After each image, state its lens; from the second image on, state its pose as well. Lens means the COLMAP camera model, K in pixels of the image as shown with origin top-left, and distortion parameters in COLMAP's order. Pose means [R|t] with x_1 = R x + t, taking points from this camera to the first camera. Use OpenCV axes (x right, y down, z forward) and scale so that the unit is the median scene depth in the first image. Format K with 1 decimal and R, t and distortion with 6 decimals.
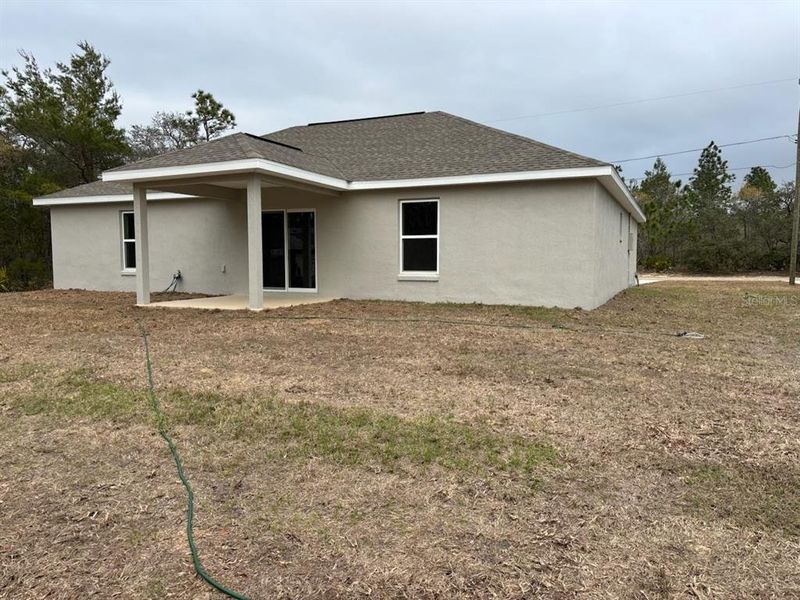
lens RADIAL K [[606.3, 0, 397.6], [0, 606.3, 306.1], [0, 0, 1]] dist [0.073778, -0.079263]
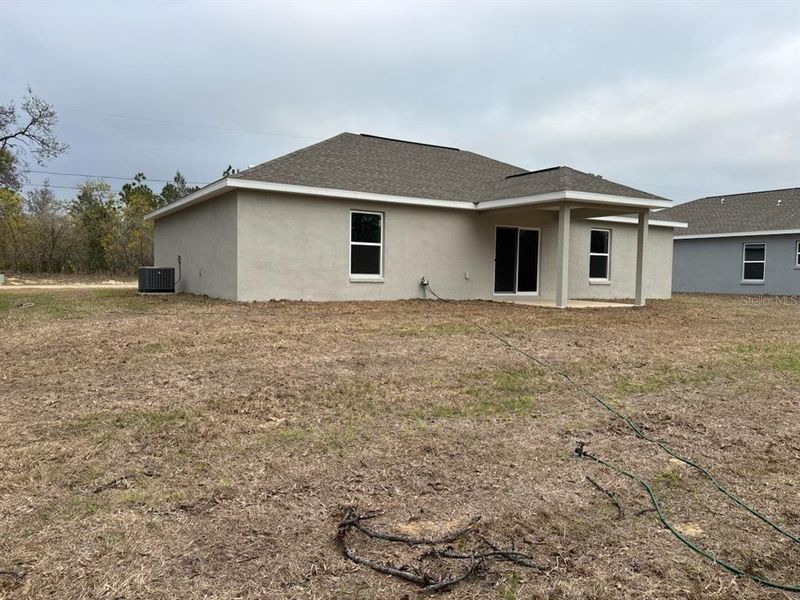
lens RADIAL K [[526.2, 0, 400.0], [0, 526.2, 300.0], [0, 0, 1]] dist [-0.003092, -0.000891]
pose [[0.593516, -0.040147, 0.803821, -1.152938], [0.036709, 0.999066, 0.022793, -0.046304], [-0.803985, 0.015980, 0.594435, 0.574950]]
